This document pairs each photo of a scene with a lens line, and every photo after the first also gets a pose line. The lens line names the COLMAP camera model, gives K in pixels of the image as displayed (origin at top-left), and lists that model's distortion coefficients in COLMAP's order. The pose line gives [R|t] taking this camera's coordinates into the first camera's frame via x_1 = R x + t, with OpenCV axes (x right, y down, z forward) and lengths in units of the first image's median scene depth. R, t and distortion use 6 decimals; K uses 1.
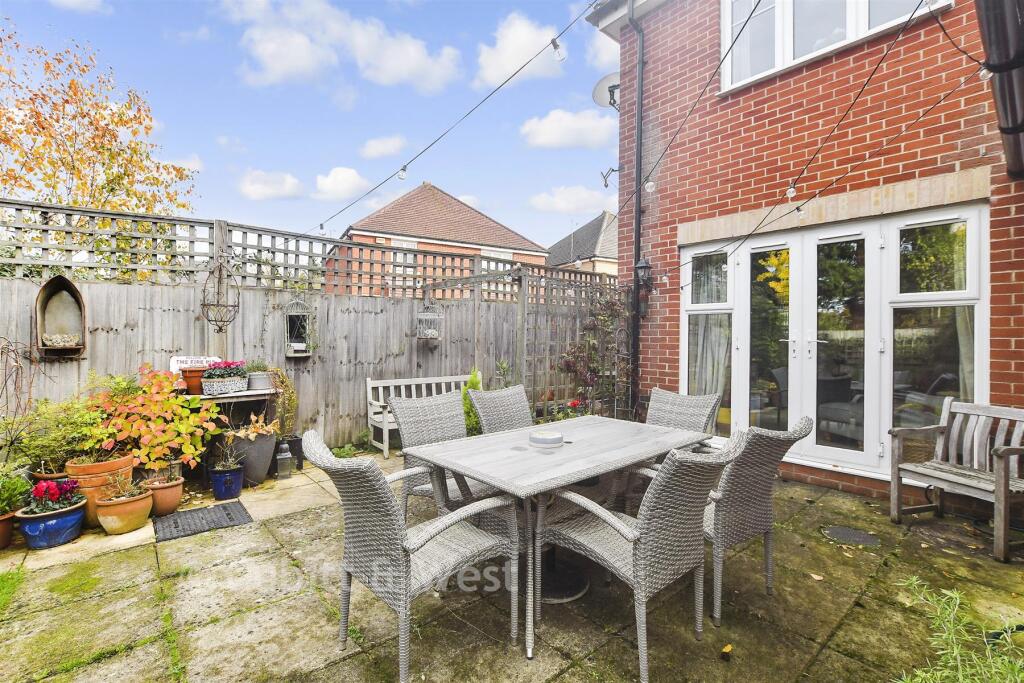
lens RADIAL K [[465.6, 0, 516.3], [0, 465.6, 342.7], [0, 0, 1]] dist [-0.024470, 0.006767]
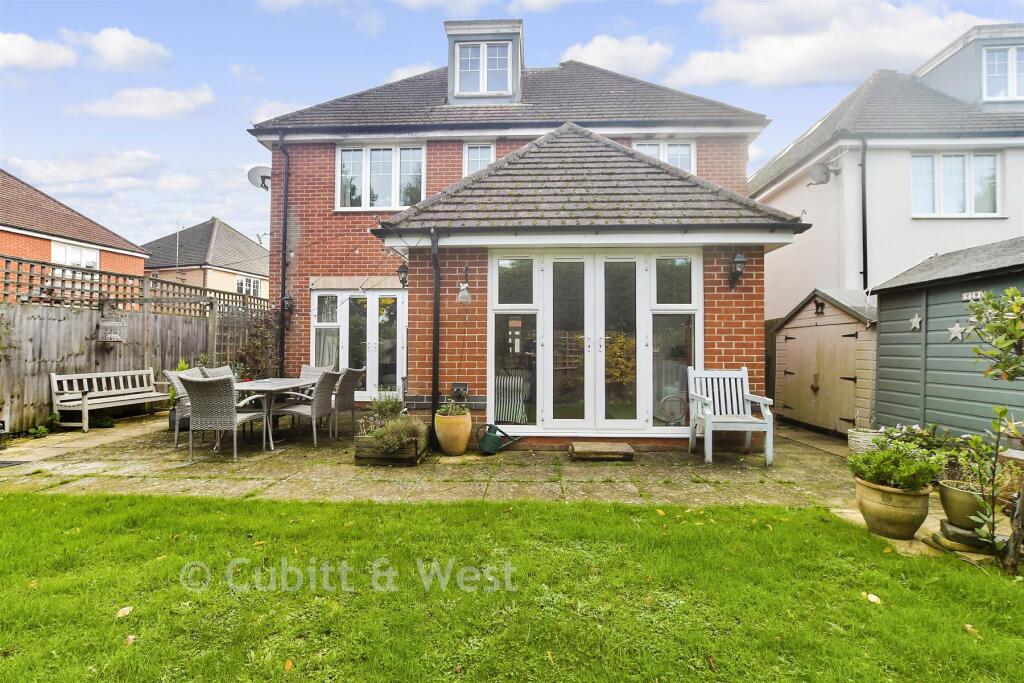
lens RADIAL K [[465.6, 0, 514.5], [0, 465.6, 341.4], [0, 0, 1]] dist [-0.024470, 0.006767]
pose [[0.696908, 0.007347, 0.717123, -0.347447], [0.009330, 0.999770, -0.019310, 0.028058], [-0.717100, 0.020148, 0.696679, -0.730297]]
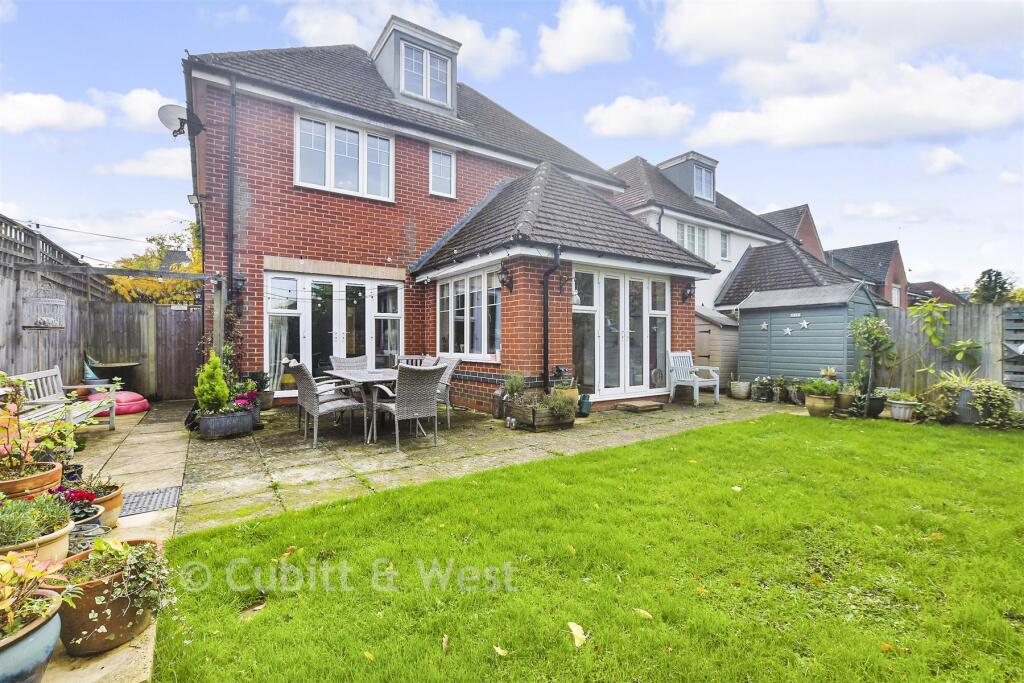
lens RADIAL K [[465.6, 0, 500.4], [0, 465.6, 343.6], [0, 0, 1]] dist [-0.024470, 0.006767]
pose [[0.121079, -0.012283, 0.992567, -1.018357], [0.007765, 0.999905, 0.011426, 0.020804], [-0.992613, 0.006324, 0.121163, 0.055570]]
